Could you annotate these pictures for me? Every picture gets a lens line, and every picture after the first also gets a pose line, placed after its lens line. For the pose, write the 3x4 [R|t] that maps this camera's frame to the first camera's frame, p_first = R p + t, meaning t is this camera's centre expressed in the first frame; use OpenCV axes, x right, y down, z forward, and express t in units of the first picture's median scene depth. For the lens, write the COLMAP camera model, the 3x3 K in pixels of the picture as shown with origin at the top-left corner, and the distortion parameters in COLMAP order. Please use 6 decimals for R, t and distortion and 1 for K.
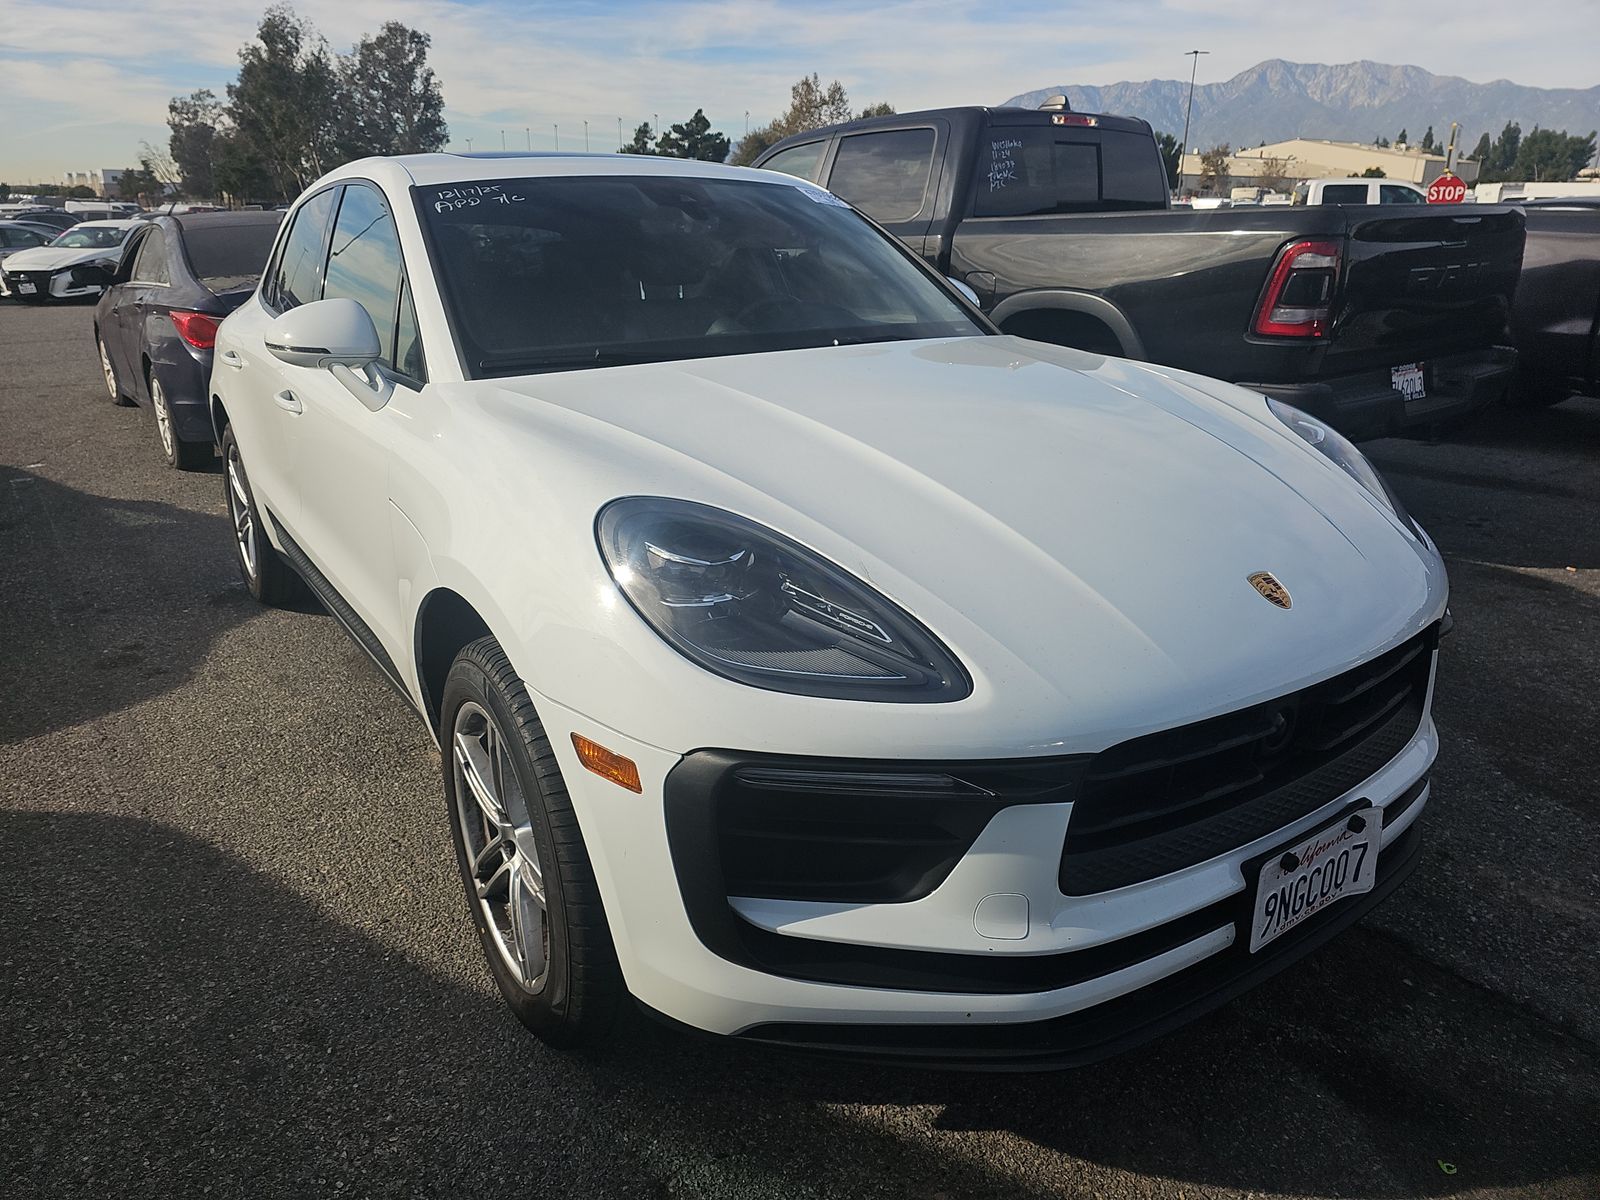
lens RADIAL K [[1048.1, 0, 800.5], [0, 1048.1, 574.5], [0, 0, 1]] dist [0.056319, -0.050371]
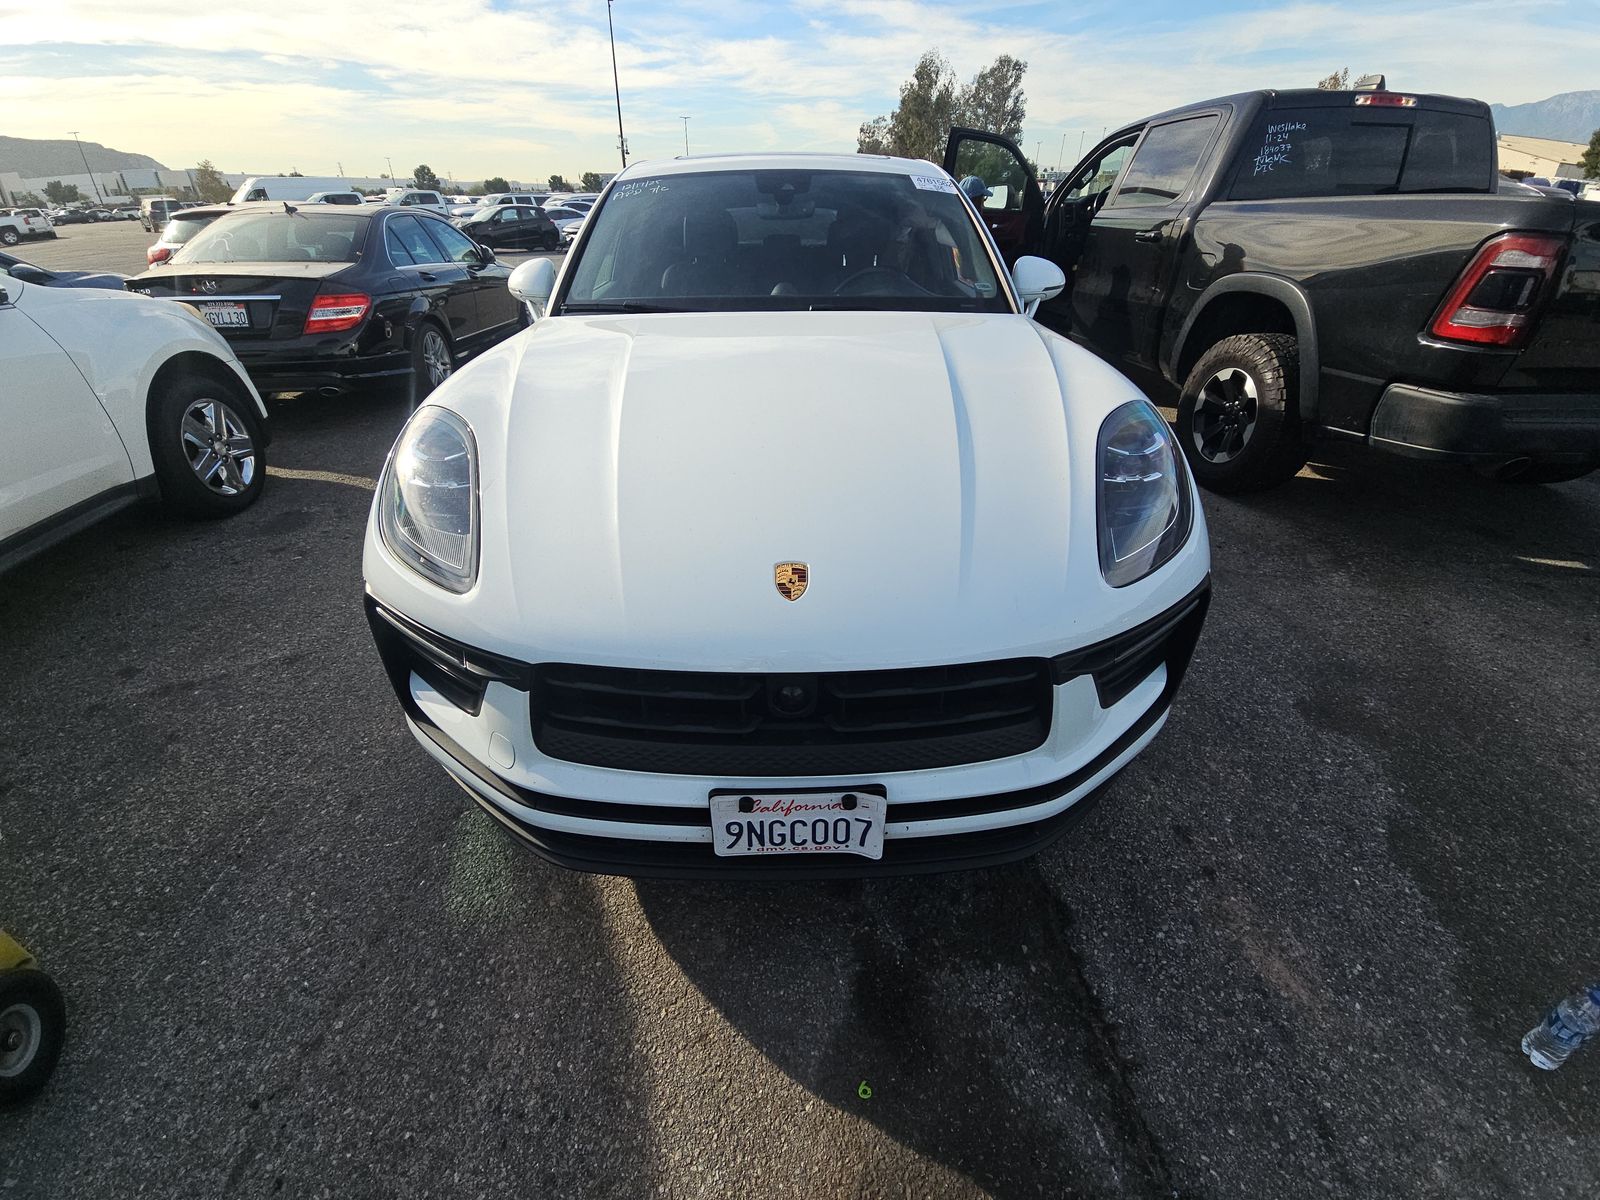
lens RADIAL K [[654.5, 0, 774.7], [0, 654.5, 581.5], [0, 0, 1]] dist [0.017542, -0.013388]
pose [[0.836791, 0.272849, -0.474695, 0.442645], [-0.173732, 0.954499, 0.242380, -0.085296], [0.519229, -0.120352, 0.846119, 0.247660]]
